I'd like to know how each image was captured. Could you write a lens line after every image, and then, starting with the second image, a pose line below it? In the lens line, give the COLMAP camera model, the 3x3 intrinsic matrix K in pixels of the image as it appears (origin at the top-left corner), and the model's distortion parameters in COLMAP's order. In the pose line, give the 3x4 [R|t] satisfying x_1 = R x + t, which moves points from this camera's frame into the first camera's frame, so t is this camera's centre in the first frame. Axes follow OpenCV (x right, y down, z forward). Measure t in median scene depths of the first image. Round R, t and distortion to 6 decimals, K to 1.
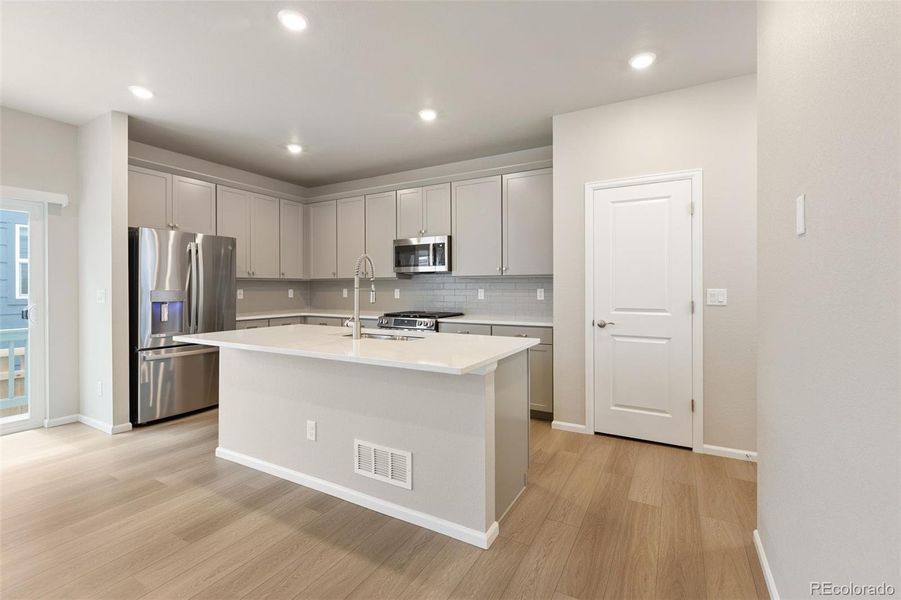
lens RADIAL K [[405.6, 0, 447.0], [0, 405.6, 286.7], [0, 0, 1]] dist [0.003878, -0.000215]
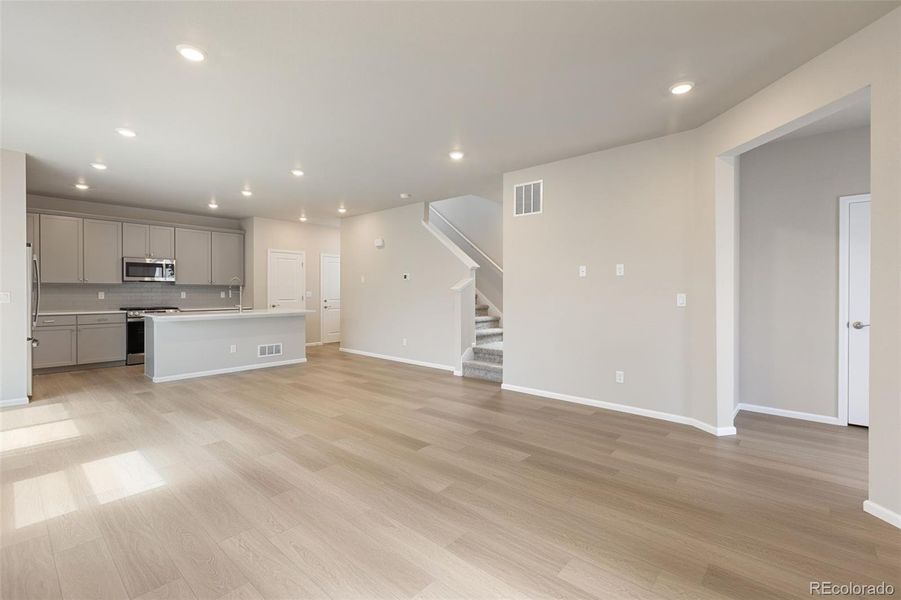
lens RADIAL K [[405.6, 0, 454.8], [0, 405.6, 294.8], [0, 0, 1]] dist [0.003878, -0.000215]
pose [[0.197518, -0.004395, 0.980289, -1.766615], [-0.002789, 0.999983, 0.005045, 0.007201], [-0.980295, -0.003730, 0.197503, -0.568960]]
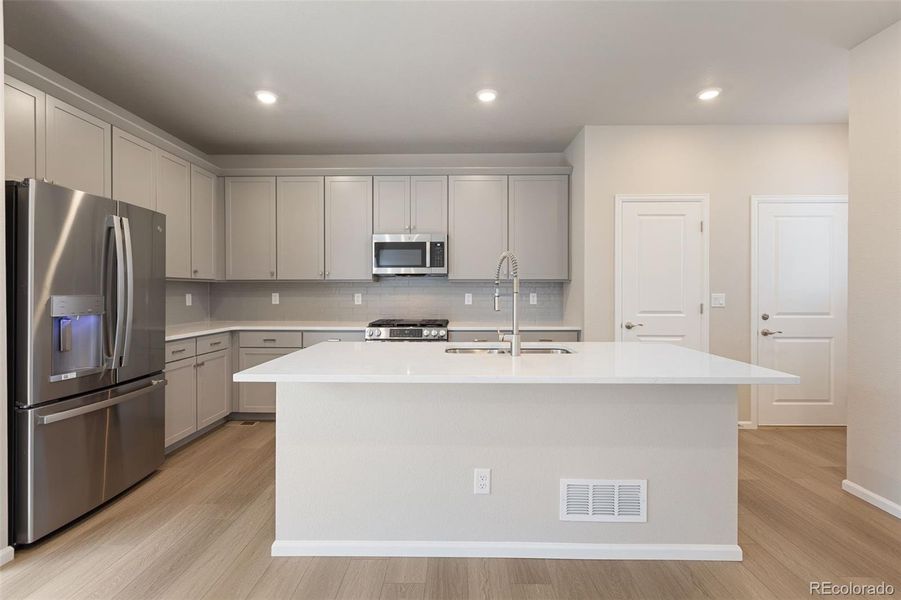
lens RADIAL K [[405.6, 0, 449.8], [0, 405.6, 292.2], [0, 0, 1]] dist [0.003878, -0.000215]
pose [[0.875721, 0.002138, 0.482812, -0.536231], [-0.003633, 0.999991, 0.002160, 0.001156], [-0.482804, -0.003646, 0.875721, 0.262997]]
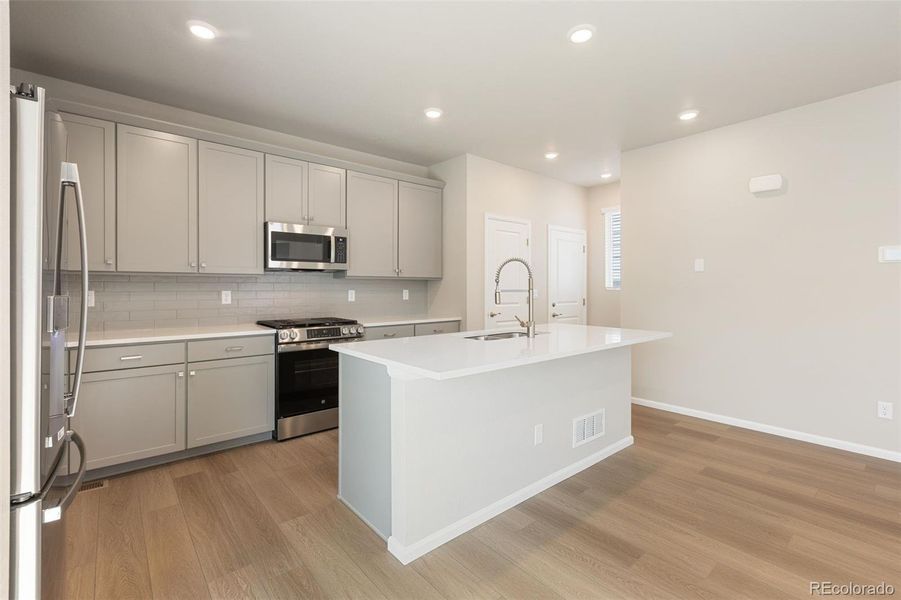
lens RADIAL K [[405.6, 0, 455.3], [0, 405.6, 288.9], [0, 0, 1]] dist [0.003878, -0.000215]
pose [[0.331525, 0.002256, 0.943444, -0.943441], [-0.002642, 0.999995, -0.001463, 0.004641], [-0.943443, -0.002008, 0.331530, 0.616879]]
